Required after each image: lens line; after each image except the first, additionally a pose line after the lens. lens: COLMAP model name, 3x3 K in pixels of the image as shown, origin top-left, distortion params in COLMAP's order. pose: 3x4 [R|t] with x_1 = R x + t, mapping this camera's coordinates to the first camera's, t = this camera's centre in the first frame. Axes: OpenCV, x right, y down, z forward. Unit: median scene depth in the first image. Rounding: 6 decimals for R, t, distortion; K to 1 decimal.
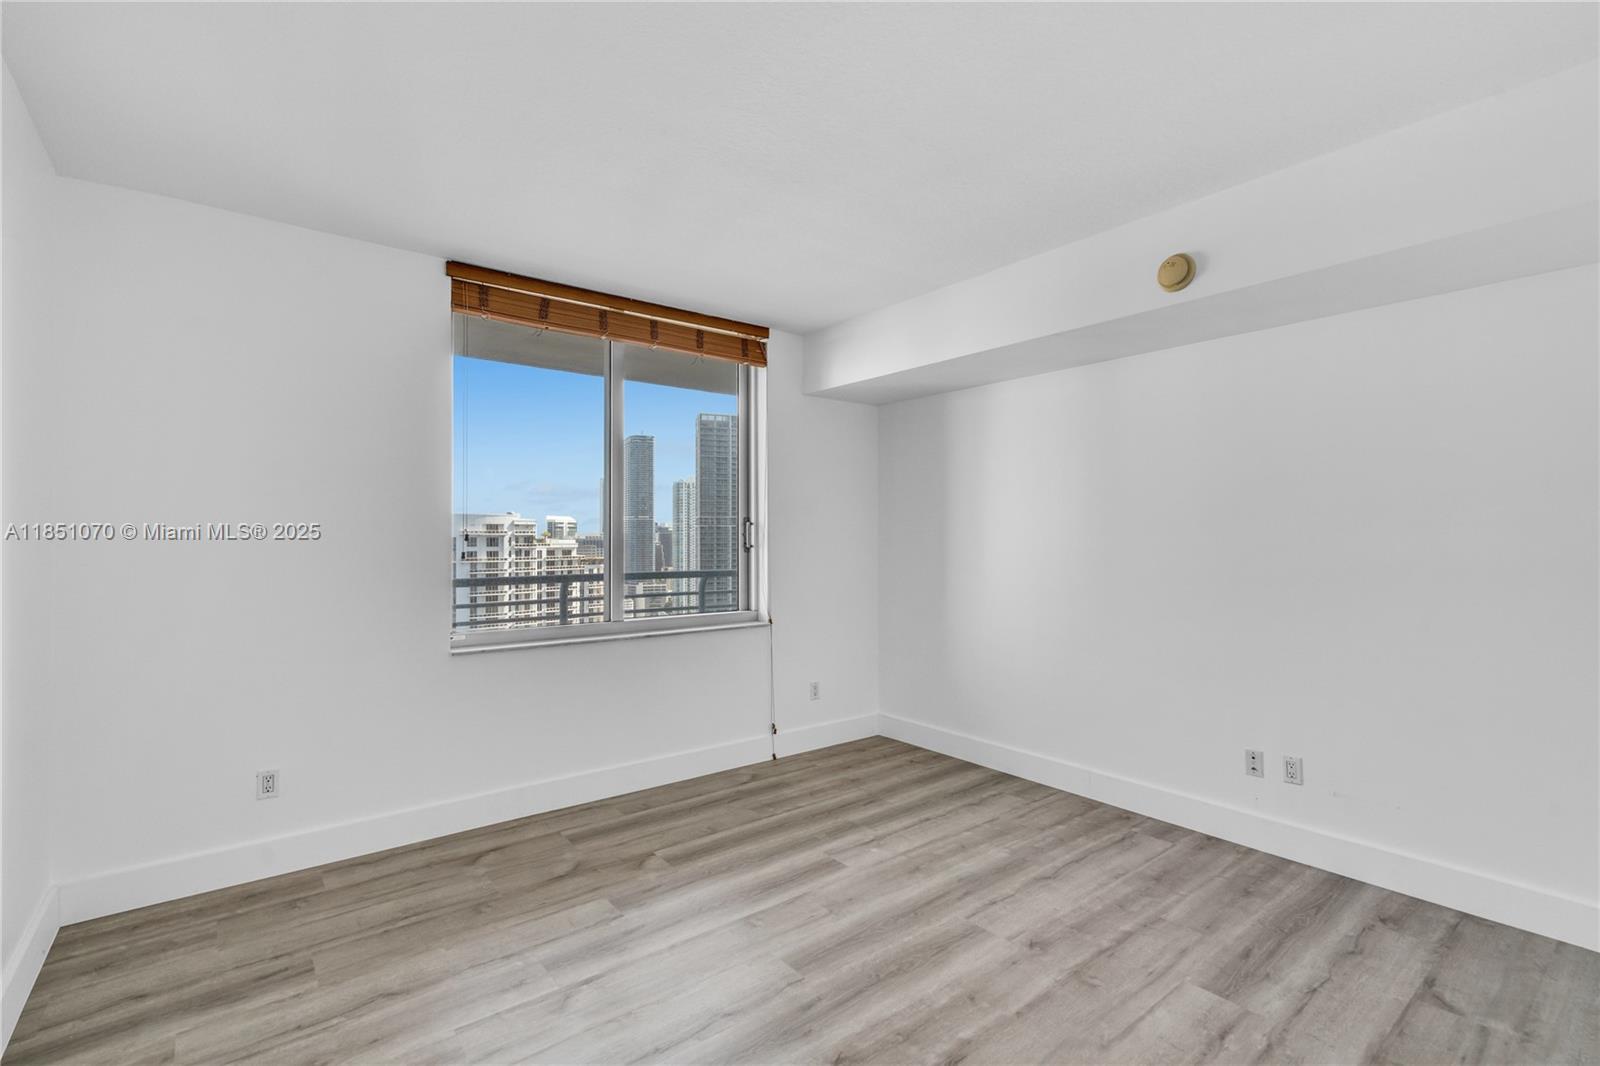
lens RADIAL K [[737.3, 0, 811.7], [0, 737.3, 524.5], [0, 0, 1]] dist [-0.005466, 0.003334]
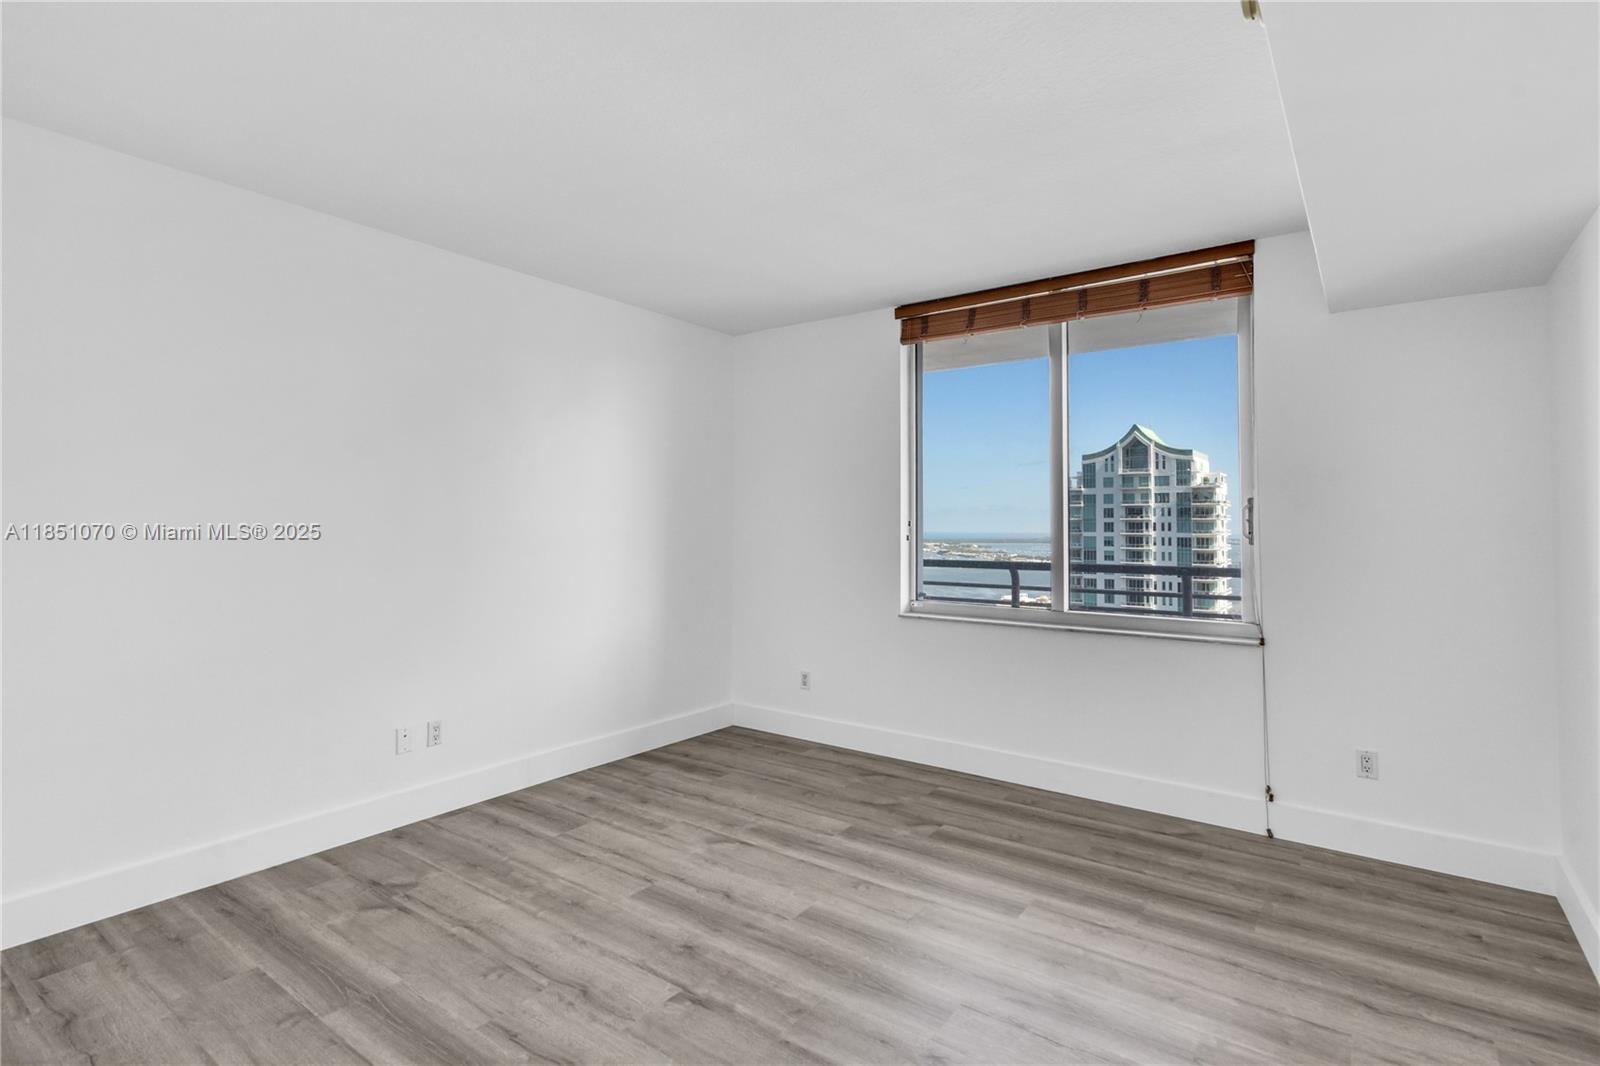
lens RADIAL K [[799.1, 0, 786.5], [0, 799.1, 503.7], [0, 0, 1]] dist [0.003437, -0.001207]
pose [[0.236208, -0.021608, -0.971462, 0.843648], [0.013328, 0.999731, -0.018996, 0.005729], [0.971611, -0.008461, 0.236432, 0.510918]]
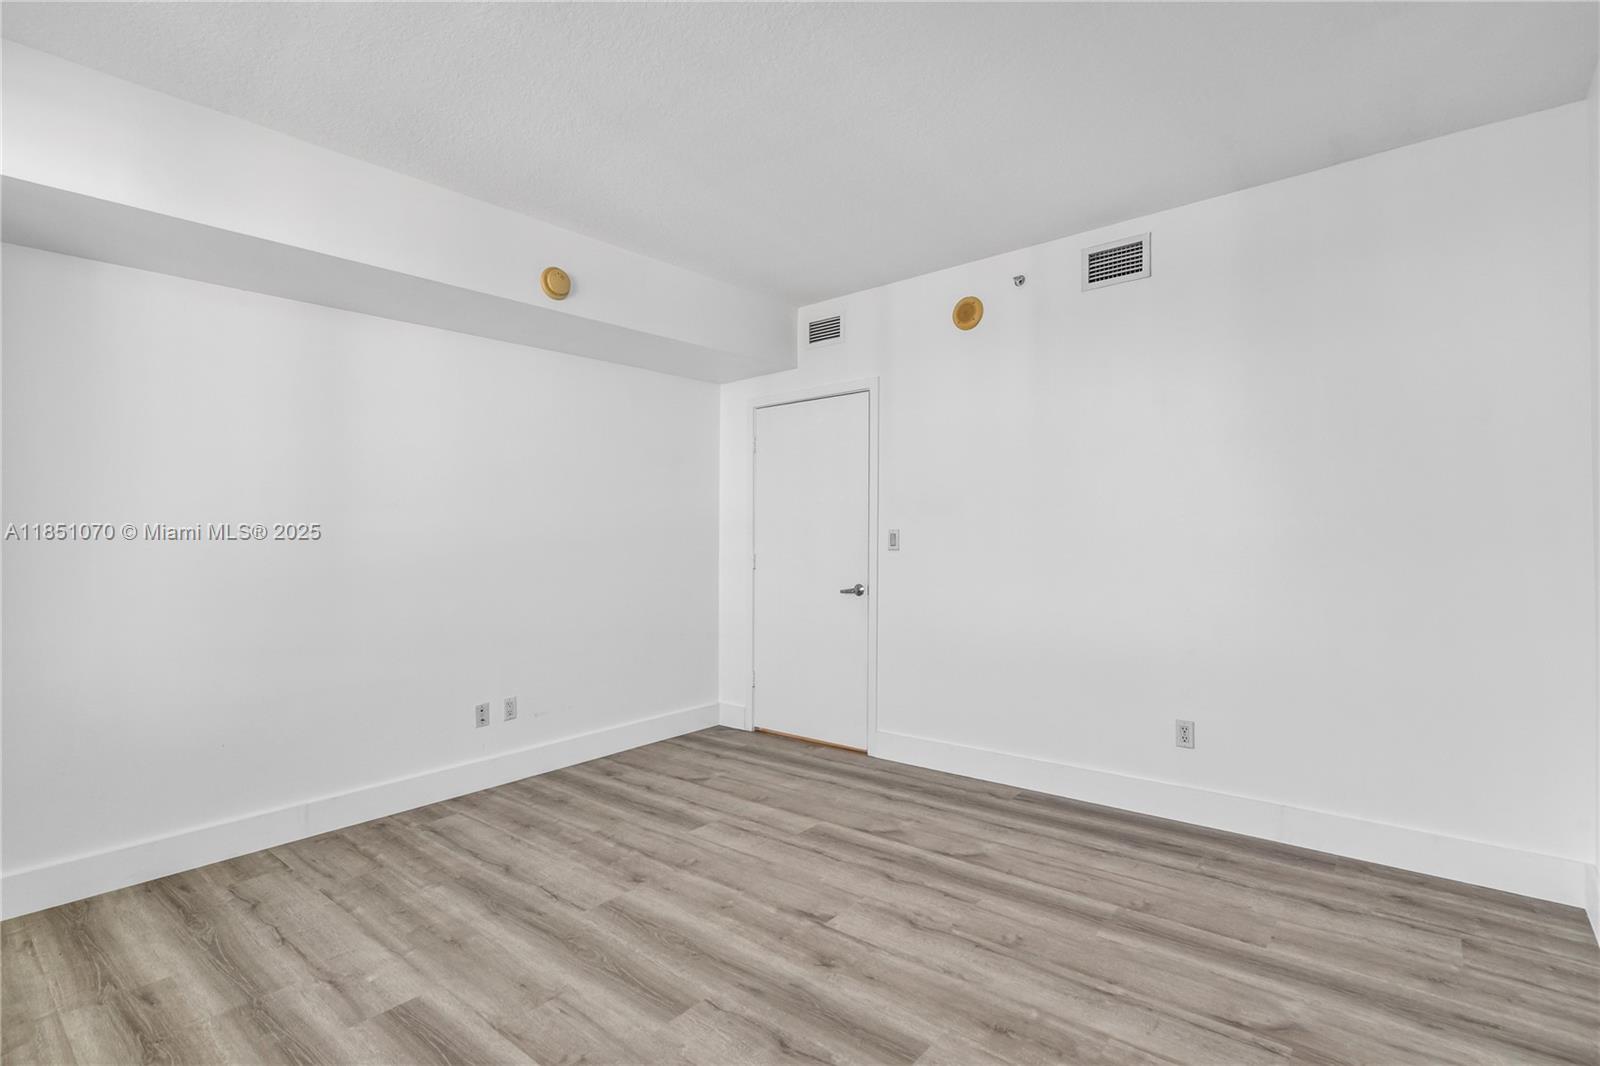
lens RADIAL K [[737.3, 0, 798.5], [0, 737.3, 532.3], [0, 0, 1]] dist [-0.005466, 0.003334]
pose [[-0.187464, 0.008209, 0.982237, -0.638420], [-0.003179, 0.999955, -0.008964, 0.049250], [-0.982266, -0.004803, -0.187429, 0.755369]]
